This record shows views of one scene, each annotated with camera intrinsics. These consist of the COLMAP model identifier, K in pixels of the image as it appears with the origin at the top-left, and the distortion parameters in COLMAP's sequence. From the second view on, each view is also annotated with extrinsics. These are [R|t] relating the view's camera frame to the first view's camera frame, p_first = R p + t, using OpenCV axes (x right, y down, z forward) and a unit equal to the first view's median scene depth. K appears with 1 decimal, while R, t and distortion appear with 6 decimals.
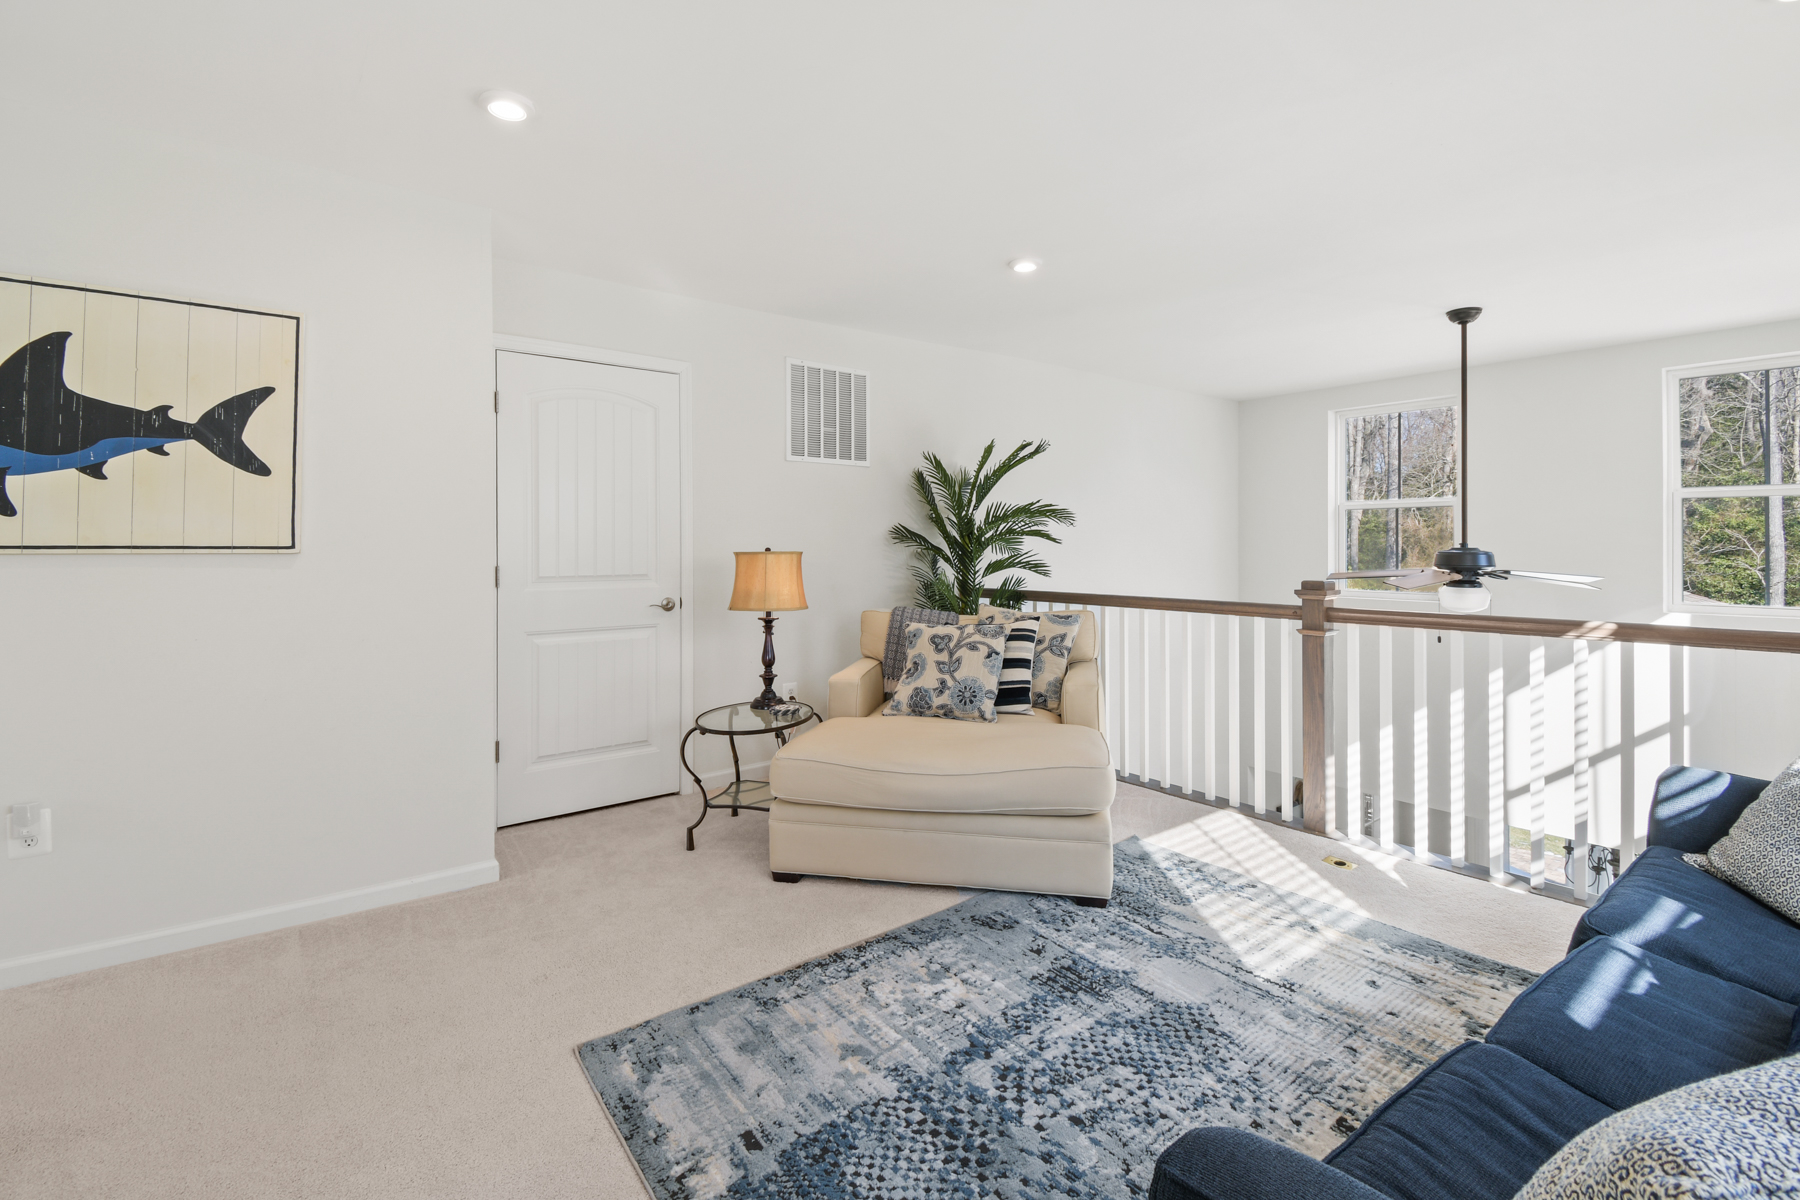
lens RADIAL K [[818.7, 0, 883.5], [0, 818.7, 541.5], [0, 0, 1]] dist [0.024150, -0.018050]
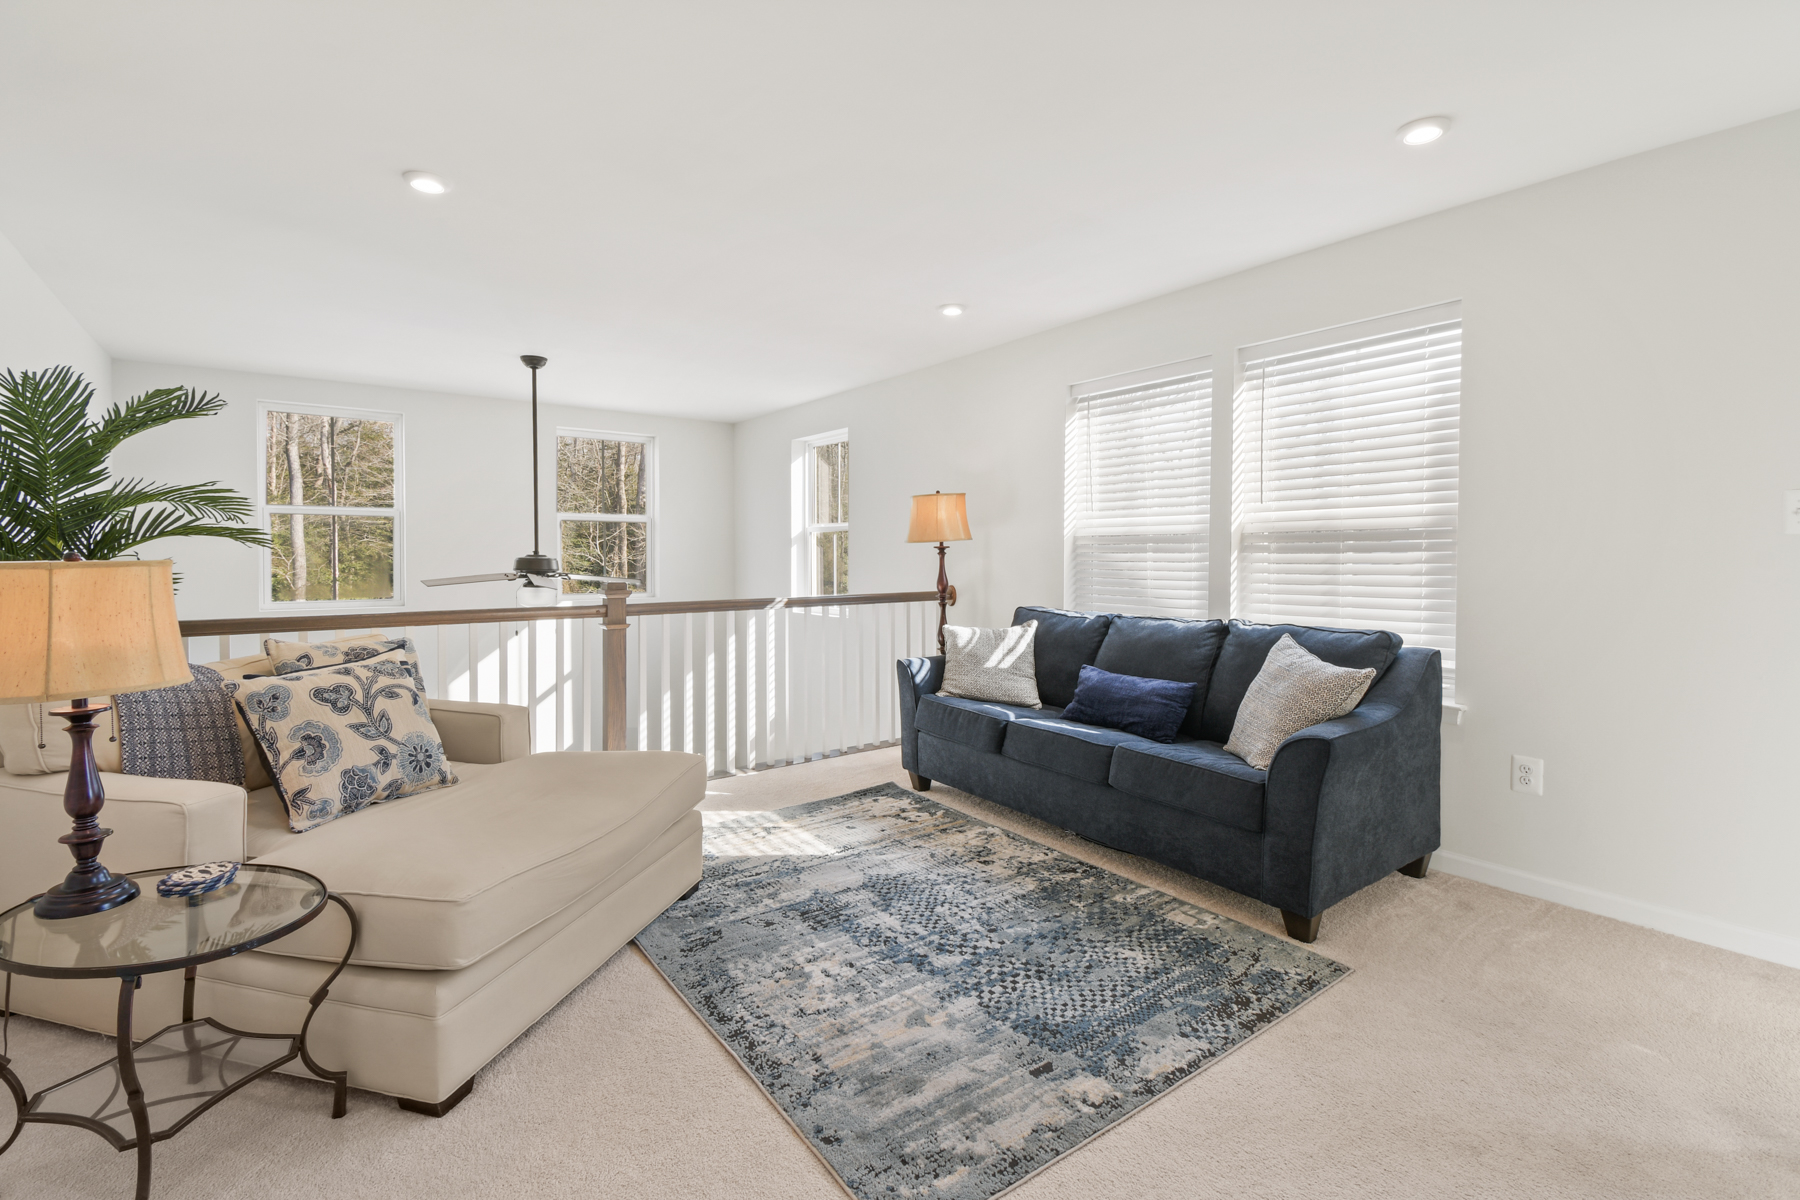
lens RADIAL K [[800.9, 0, 917.3], [0, 800.9, 553.5], [0, 0, 1]] dist [0.027683, -0.015802]
pose [[-0.006057, 0.001797, 0.999980, -0.898006], [-0.004062, 0.999990, -0.001821, 0.009795], [-0.999973, -0.004073, -0.006050, 0.829758]]
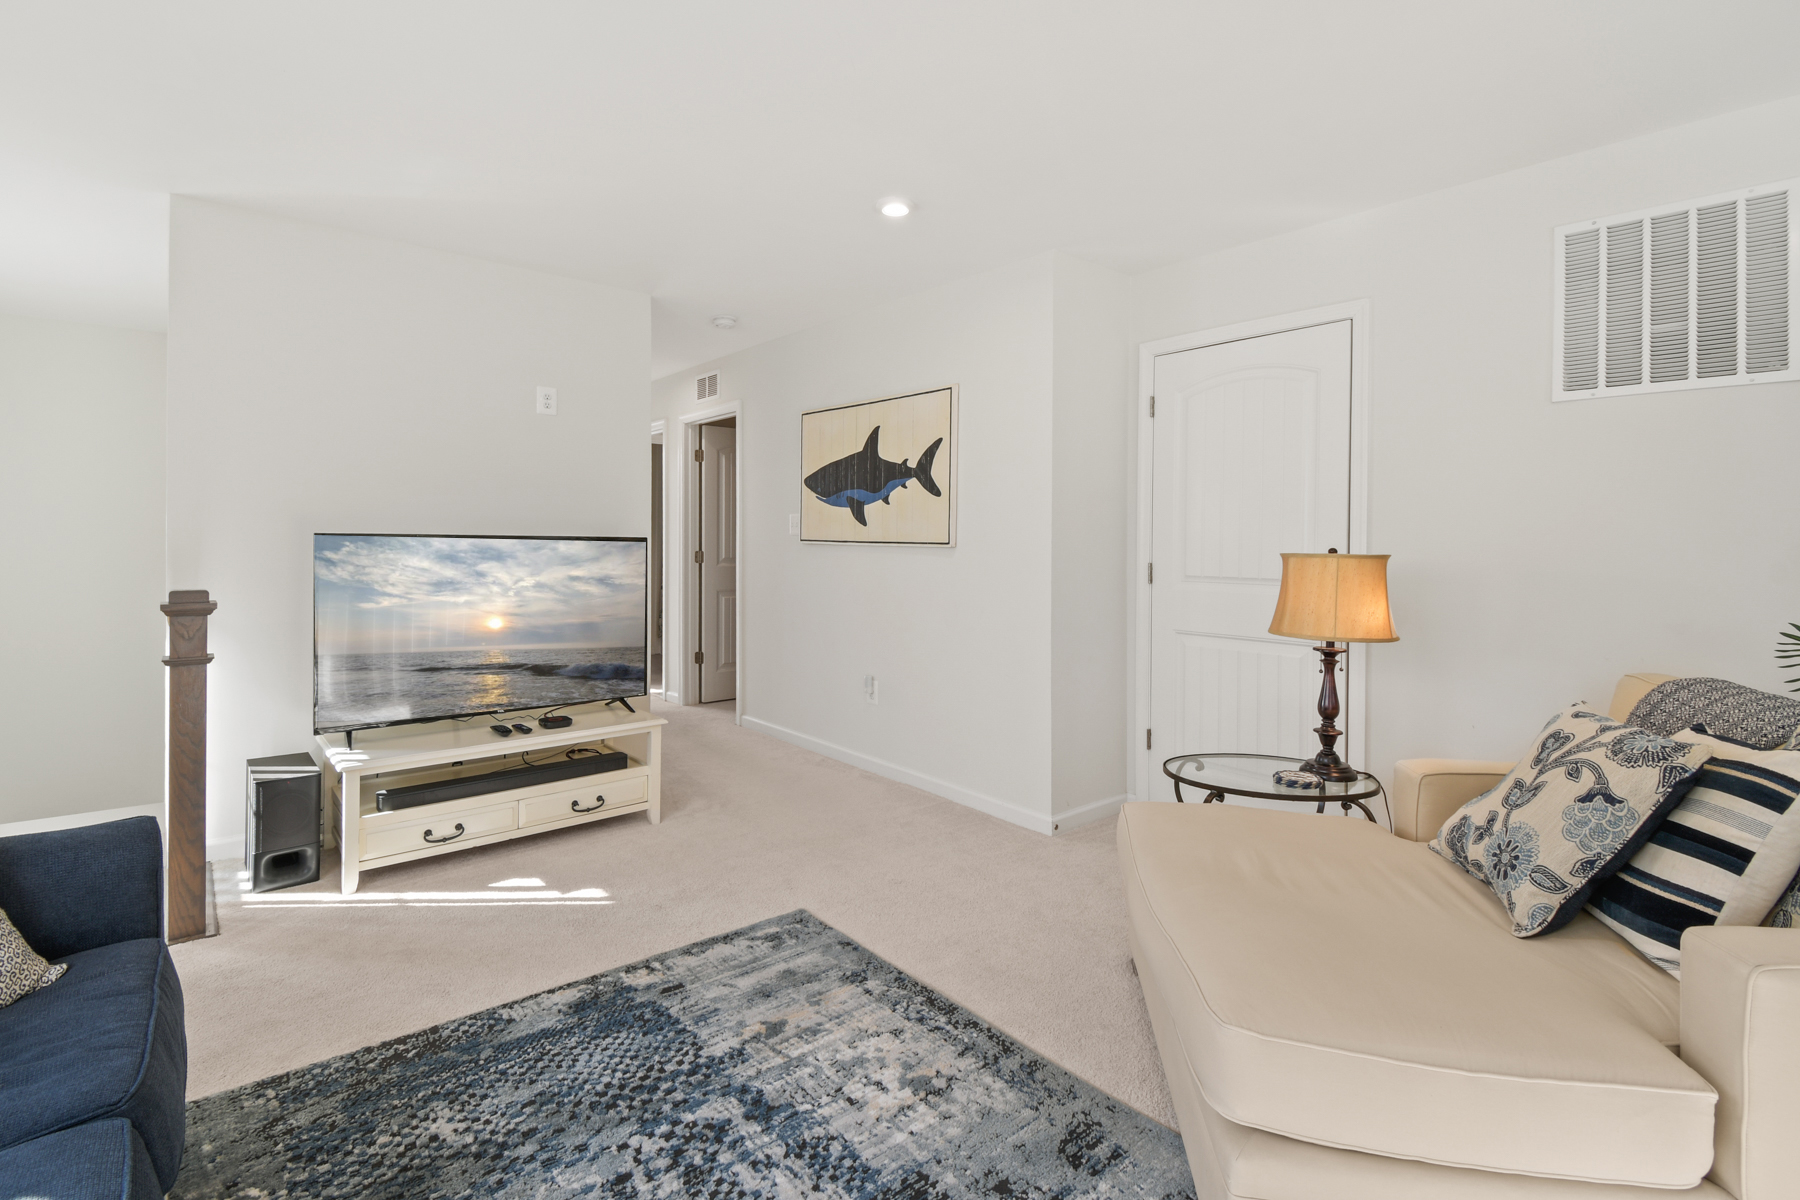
lens RADIAL K [[818.7, 0, 883.5], [0, 818.7, 541.5], [0, 0, 1]] dist [0.024150, -0.018050]
pose [[0.045737, 0.001340, -0.998953, 0.828468], [-0.002374, 0.999996, 0.001233, 0.002723], [0.998951, 0.002316, 0.045740, 0.896419]]
